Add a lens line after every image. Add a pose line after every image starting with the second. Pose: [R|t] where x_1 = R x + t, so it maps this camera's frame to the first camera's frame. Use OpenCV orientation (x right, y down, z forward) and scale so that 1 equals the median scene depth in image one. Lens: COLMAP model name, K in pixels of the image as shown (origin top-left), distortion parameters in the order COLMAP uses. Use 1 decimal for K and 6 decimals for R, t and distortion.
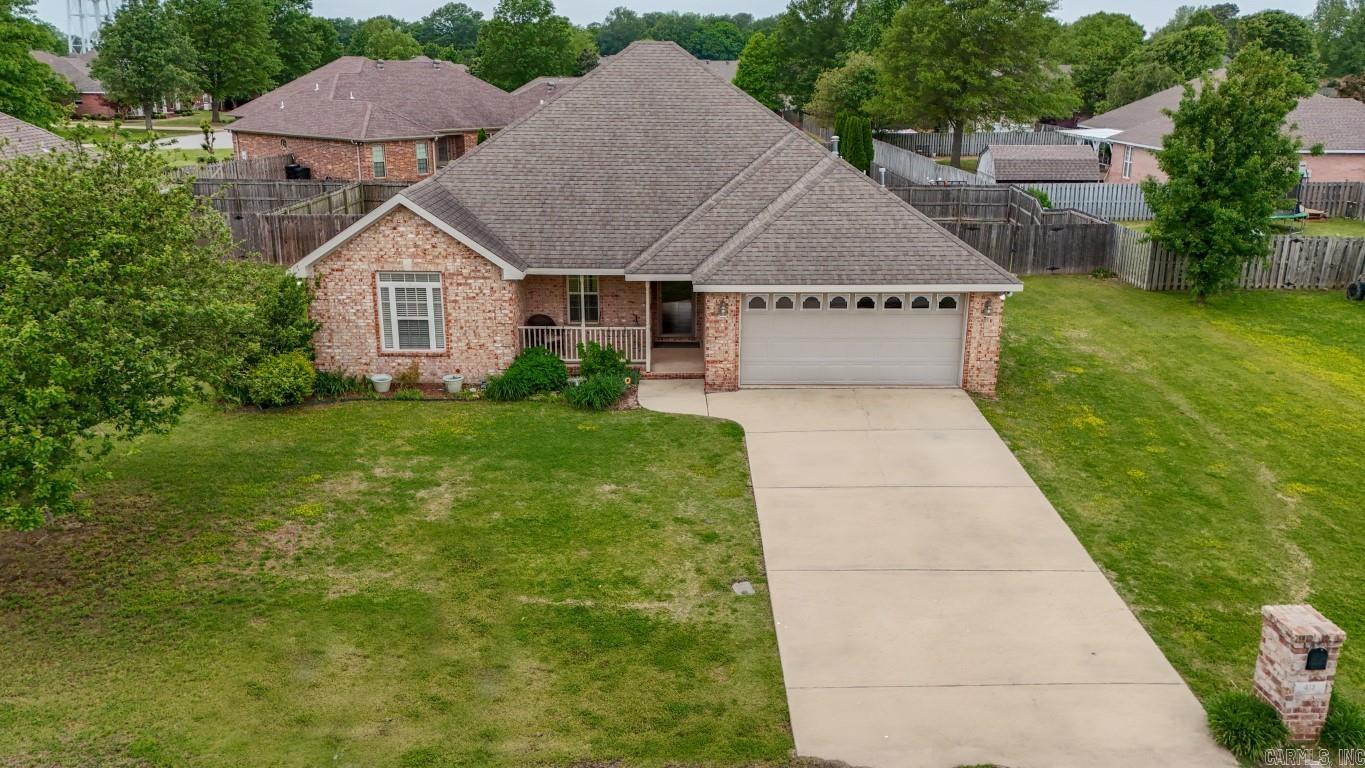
lens RADIAL K [[1063.3, 0, 697.9], [0, 1063.3, 385.6], [0, 0, 1]] dist [0.104017, -0.110298]
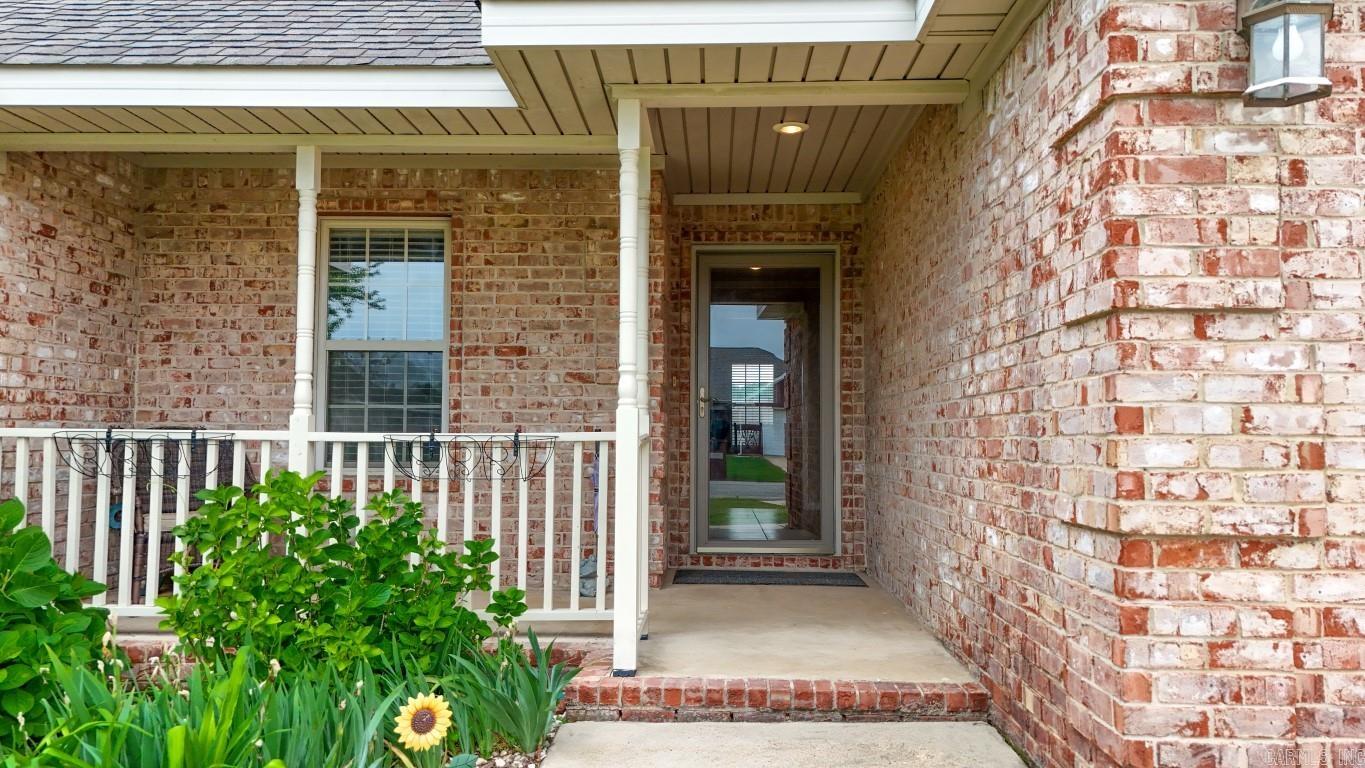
lens RADIAL K [[1004.2, 0, 682.5], [0, 1004.2, 384.0], [0, 0, 1]] dist [0.095239, -0.092825]
pose [[0.998490, -0.002281, -0.054888, -0.030198], [-0.016331, 0.941644, -0.336213, -0.002360], [0.052452, 0.336602, 0.940185, 0.873947]]
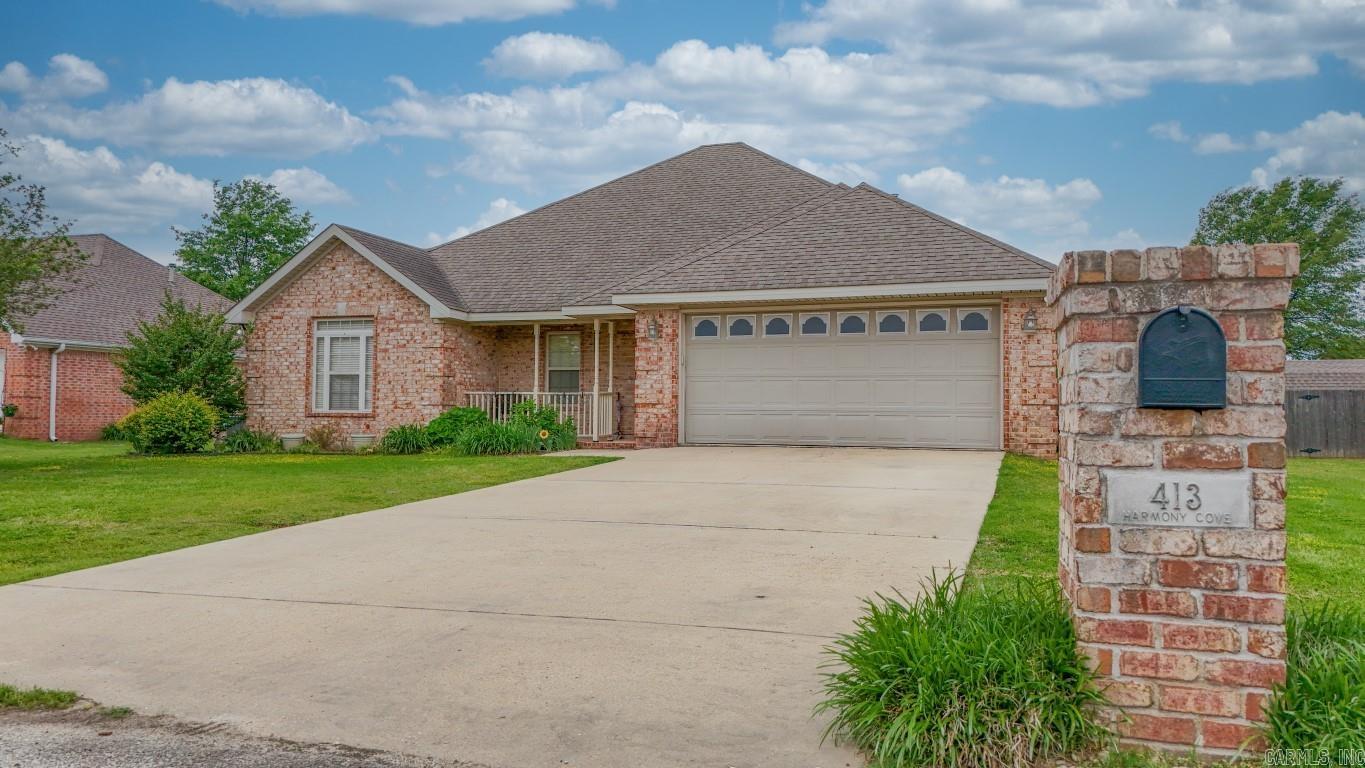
lens RADIAL K [[996.8, 0, 682.5], [0, 996.8, 384.0], [0, 0, 1]] dist [0.083707, -0.095624]
pose [[0.940291, -0.010001, -0.340223, 0.269413], [-0.100117, 0.947223, -0.304540, 0.167781], [0.325313, 0.320419, 0.889665, 0.379869]]
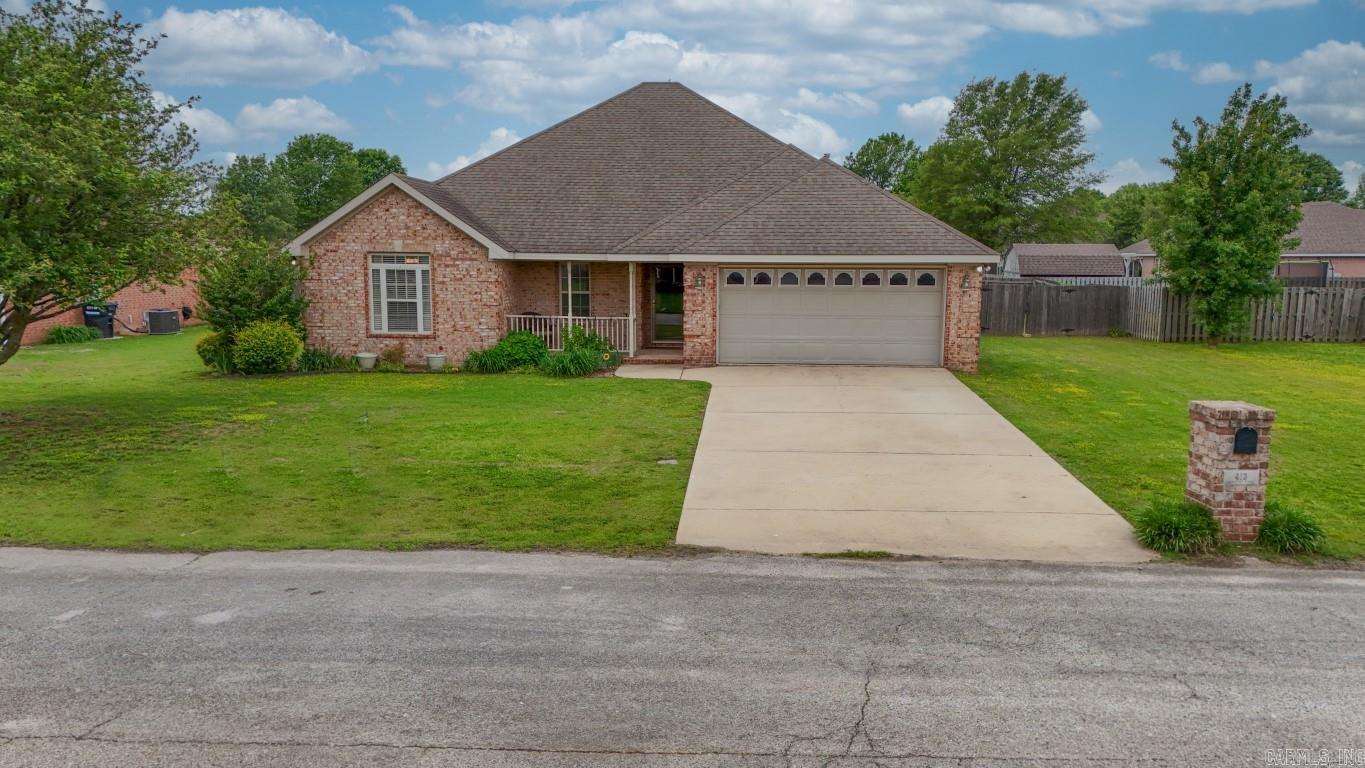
lens RADIAL K [[1028.1, 0, 709.8], [0, 1028.1, 396.5], [0, 0, 1]] dist [0.099549, -0.101484]
pose [[0.998323, 0.010112, -0.057007, 0.086211], [-0.018773, 0.987969, -0.153511, 0.177864], [0.054769, 0.154324, 0.986501, 0.054777]]
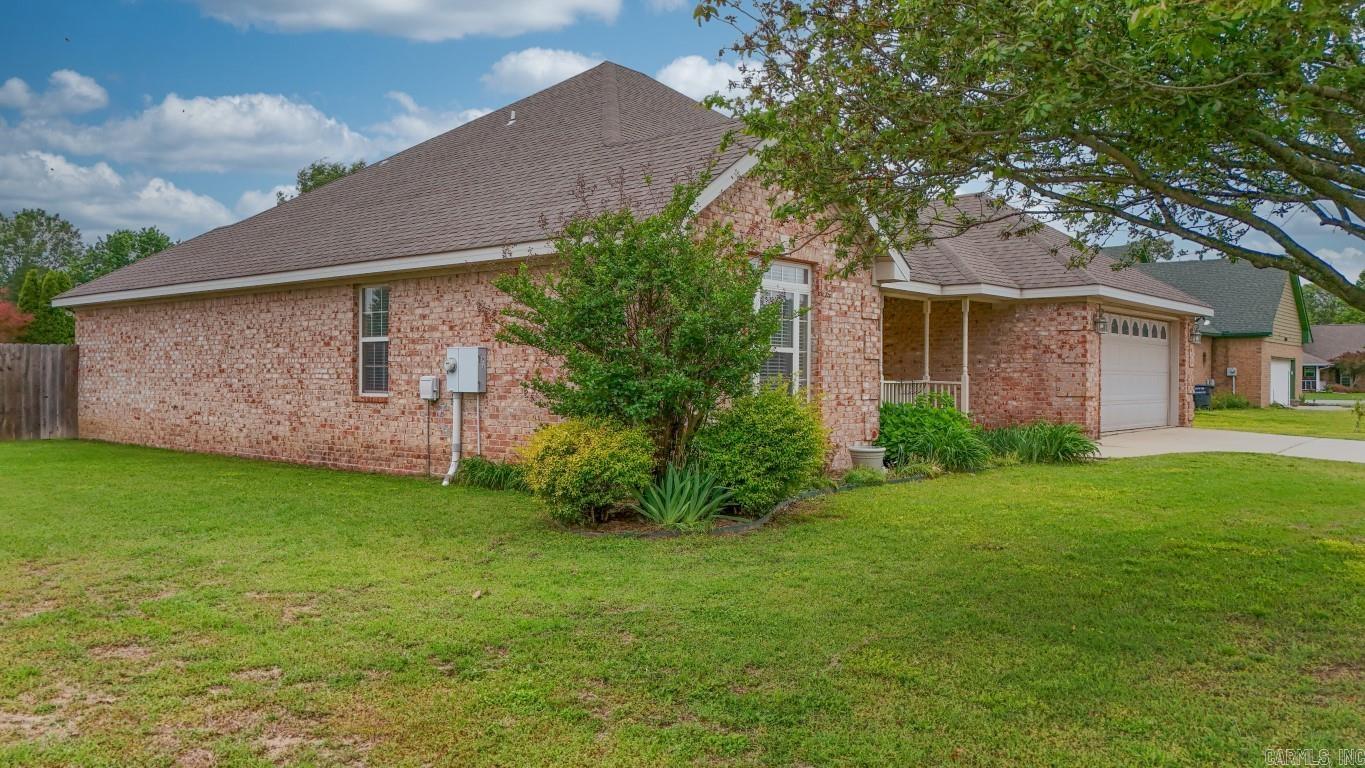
lens RADIAL K [[1004.2, 0, 682.5], [0, 1004.2, 384.0], [0, 0, 1]] dist [0.095239, -0.092825]
pose [[0.657195, -0.002789, 0.753715, -0.686502], [0.213062, 0.959895, -0.182226, 0.035223], [-0.722979, 0.280346, 0.631433, 0.738477]]
